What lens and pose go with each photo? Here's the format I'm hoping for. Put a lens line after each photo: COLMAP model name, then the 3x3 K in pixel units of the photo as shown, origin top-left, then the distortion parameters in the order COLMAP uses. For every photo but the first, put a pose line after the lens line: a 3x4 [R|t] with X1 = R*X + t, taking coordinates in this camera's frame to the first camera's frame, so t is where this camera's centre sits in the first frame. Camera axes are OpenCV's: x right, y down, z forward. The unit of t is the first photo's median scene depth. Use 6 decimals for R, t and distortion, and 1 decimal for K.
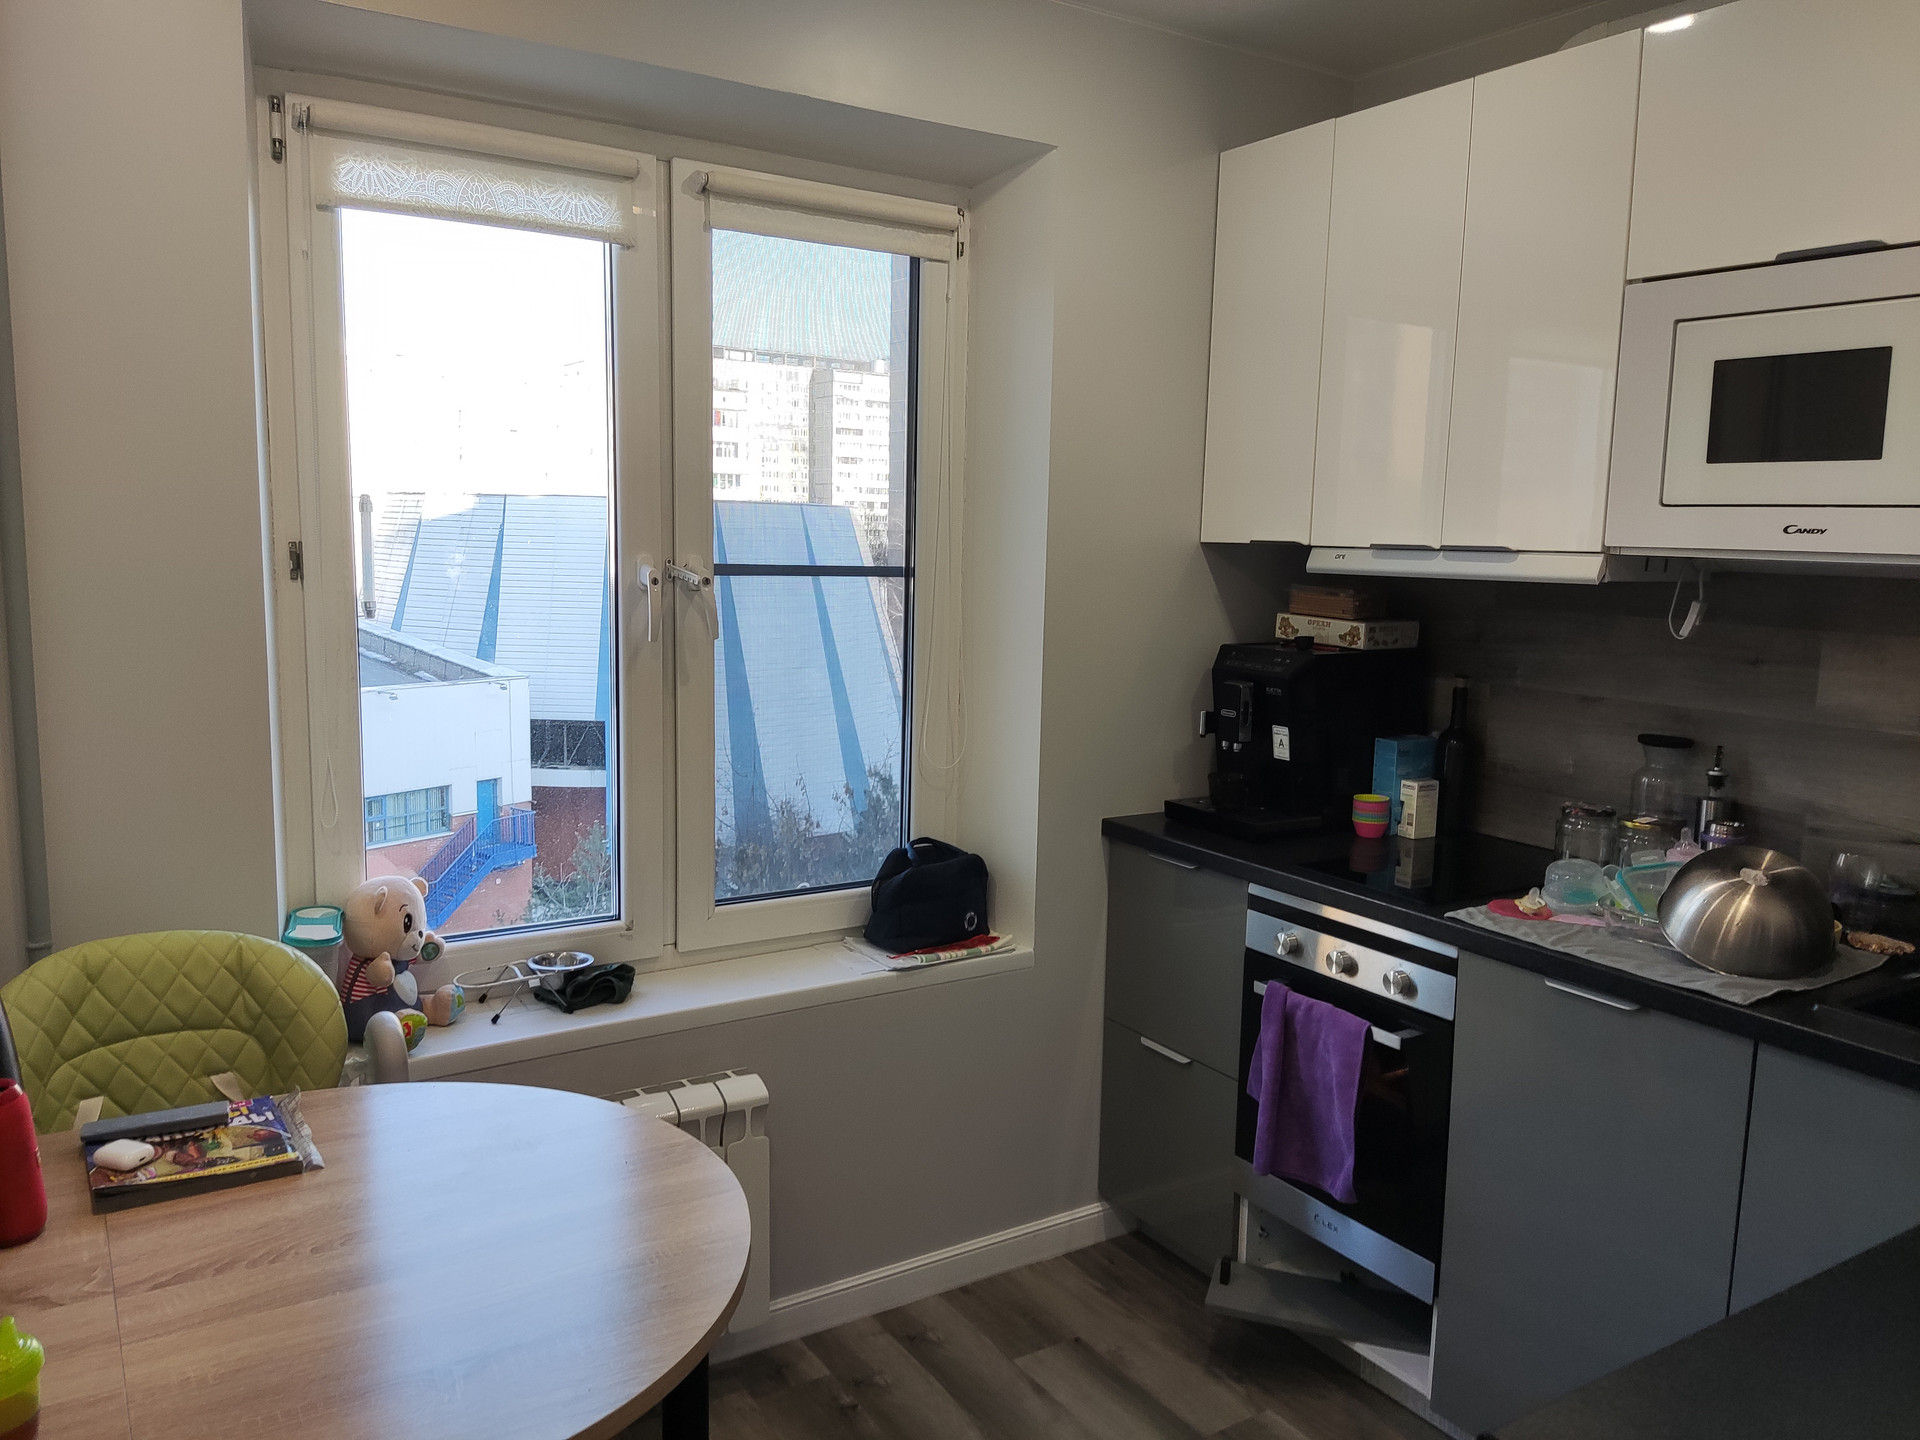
lens RADIAL K [[1392.2, 0, 960.0], [0, 1392.2, 720.0], [0, 0, 1]] dist [0.056317, -0.117265]
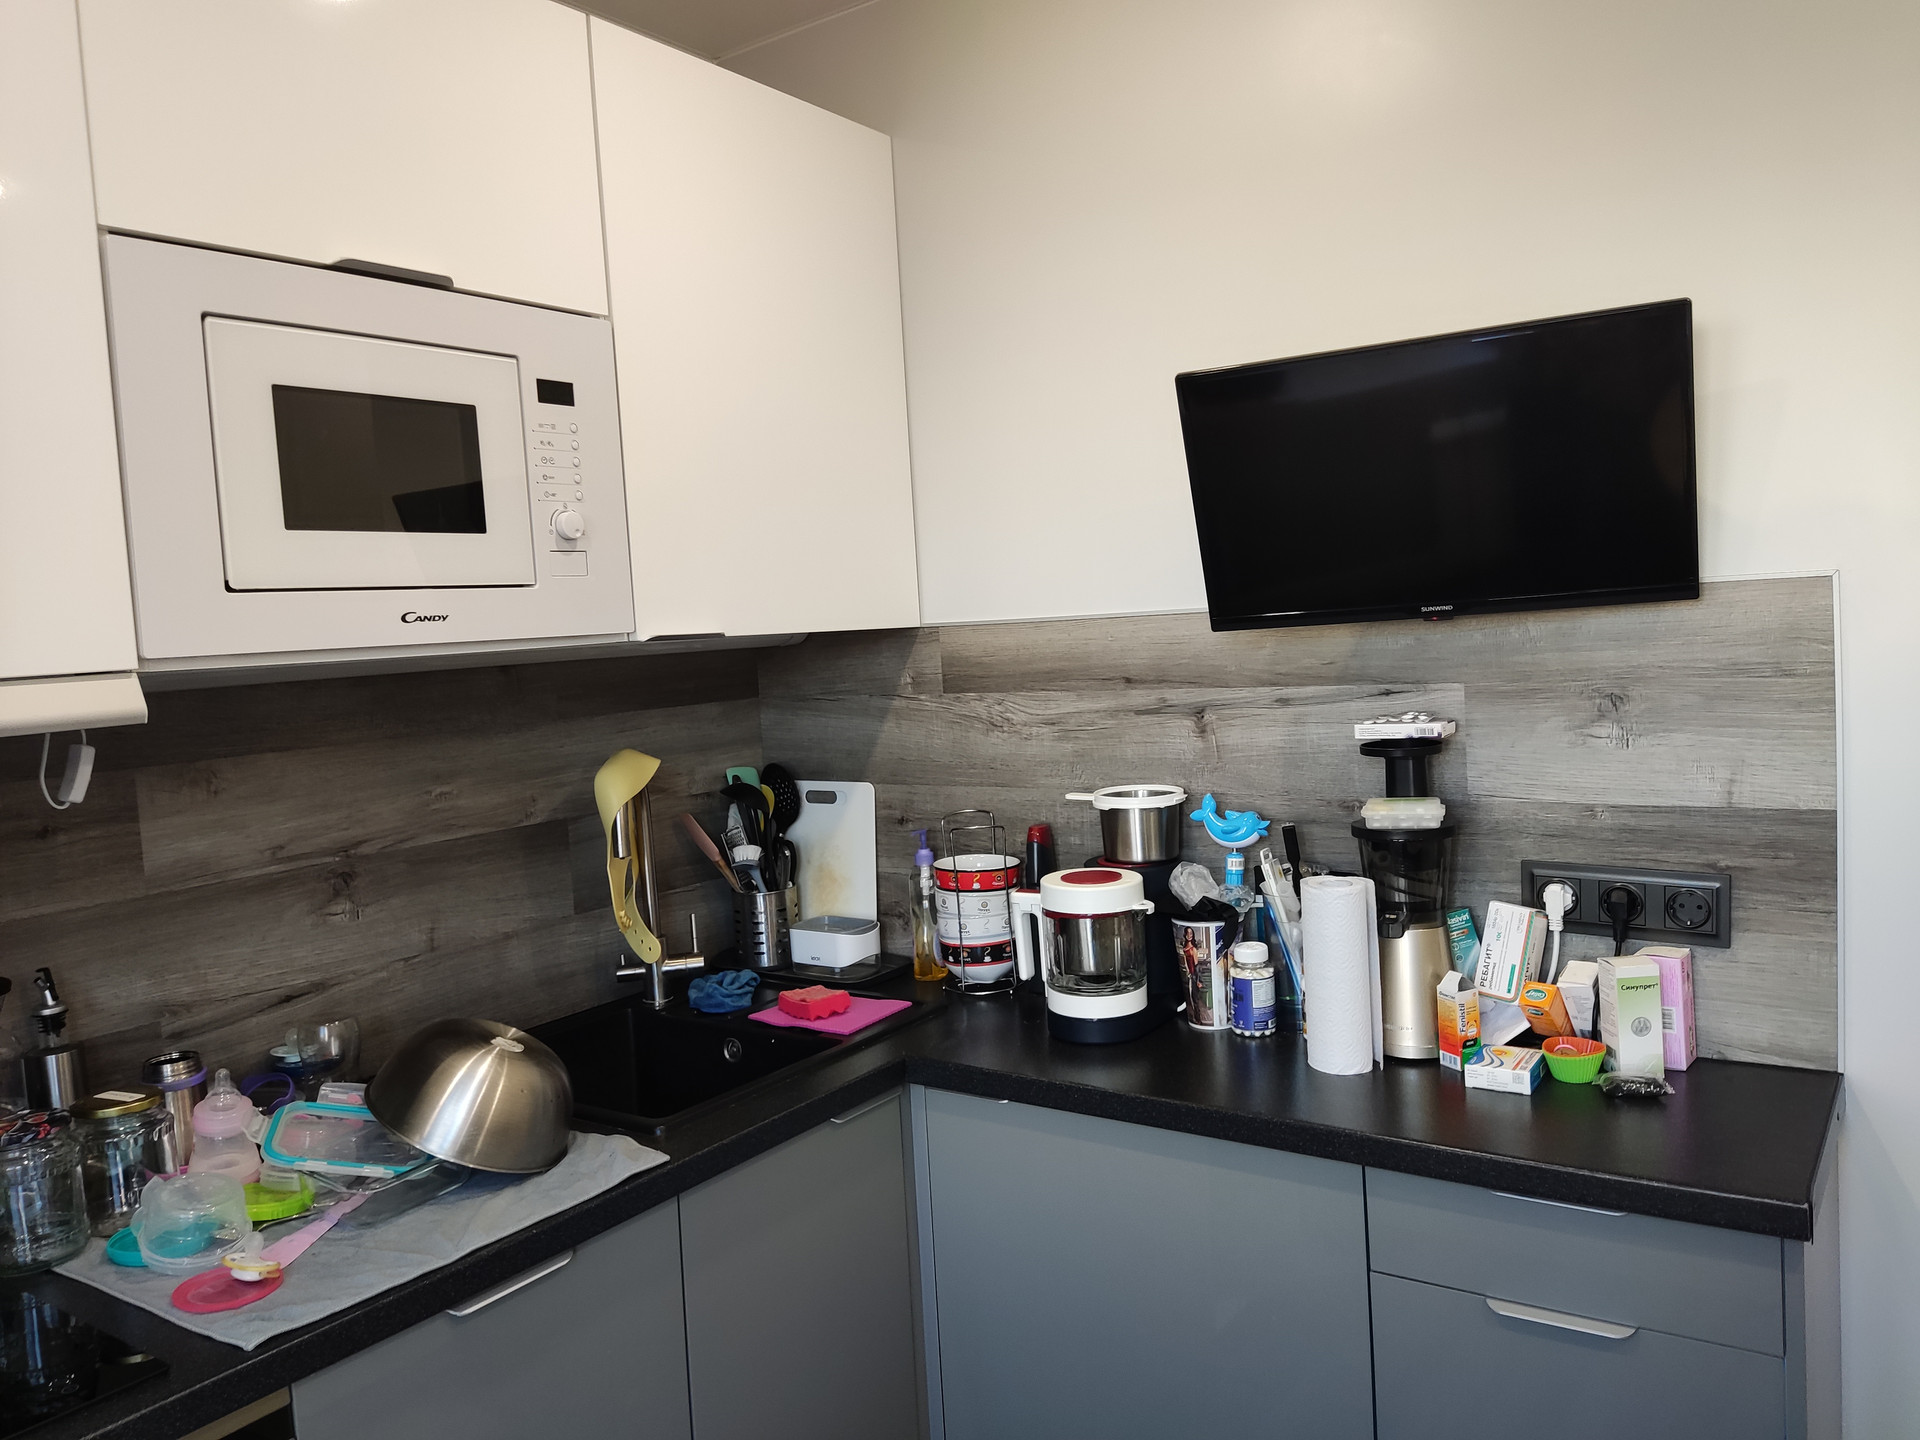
lens RADIAL K [[1394.6, 0, 960.0], [0, 1394.6, 720.0], [0, 0, 1]] dist [0.077129, -0.127916]
pose [[-0.370369, -0.065070, 0.926603, -0.270752], [0.176868, 0.974353, 0.139119, -0.138779], [-0.911891, 0.215411, -0.349362, 1.031711]]
